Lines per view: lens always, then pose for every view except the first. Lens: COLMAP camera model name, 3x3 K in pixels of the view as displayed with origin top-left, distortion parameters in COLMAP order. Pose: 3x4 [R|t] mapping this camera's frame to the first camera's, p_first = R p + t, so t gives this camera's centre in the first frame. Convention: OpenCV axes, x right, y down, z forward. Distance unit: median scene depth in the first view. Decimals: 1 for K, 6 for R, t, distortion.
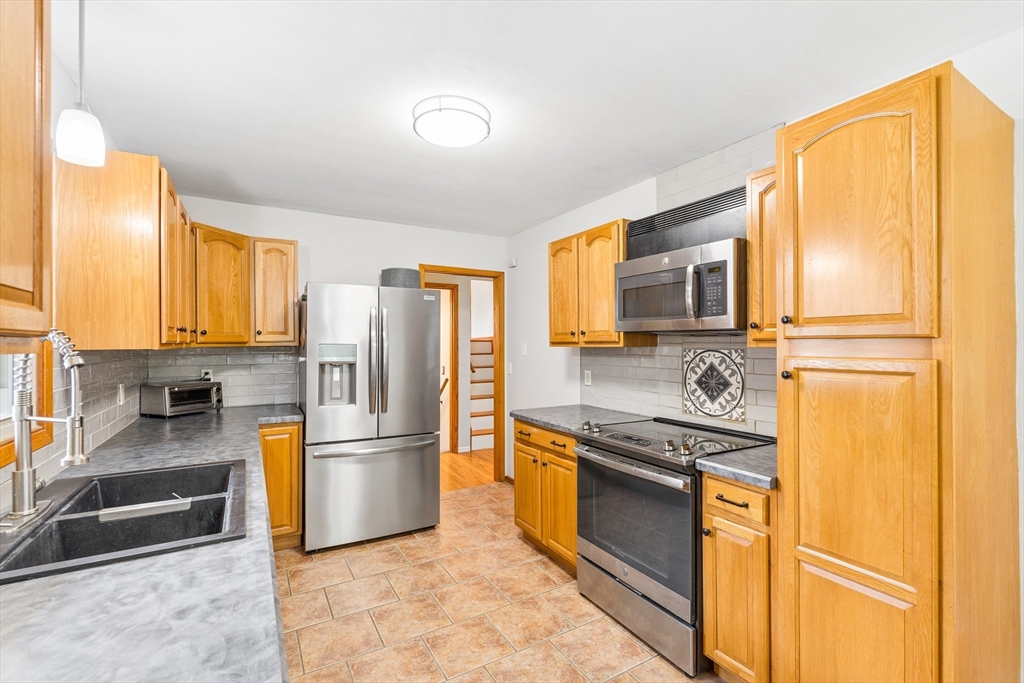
lens RADIAL K [[452.6, 0, 512.0], [0, 452.6, 341.2], [0, 0, 1]] dist [-0.002414, -0.000023]
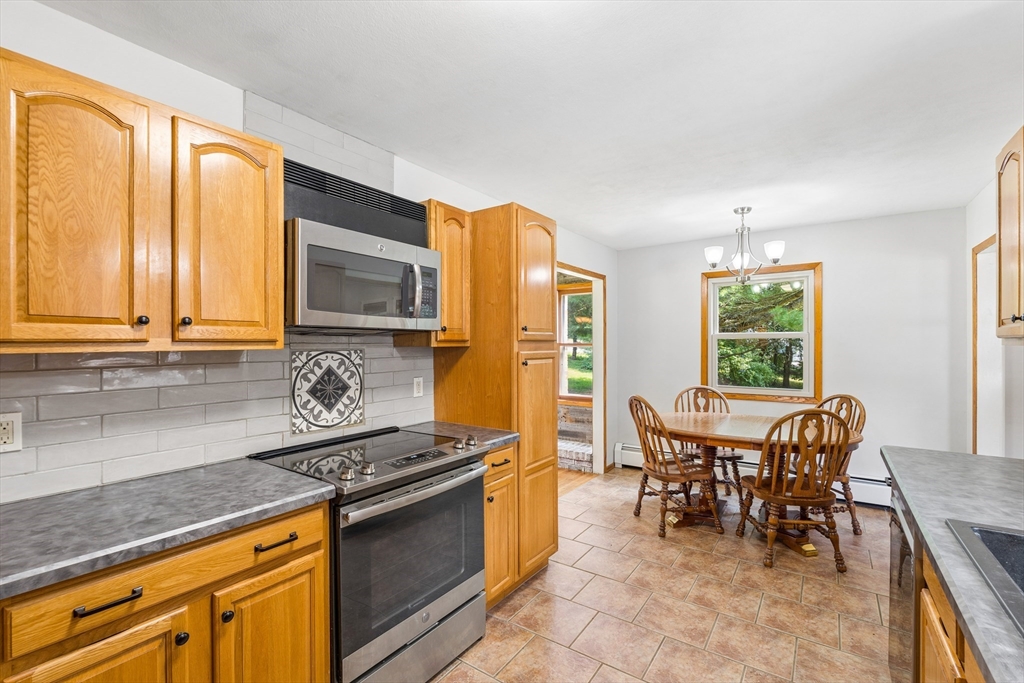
lens RADIAL K [[452.6, 0, 509.9], [0, 452.6, 343.9], [0, 0, 1]] dist [-0.002414, -0.000023]
pose [[-0.418361, 0.004745, 0.908269, -0.498887], [0.000760, 0.999988, -0.004874, 0.009345], [-0.908281, -0.001349, -0.418359, 1.049749]]
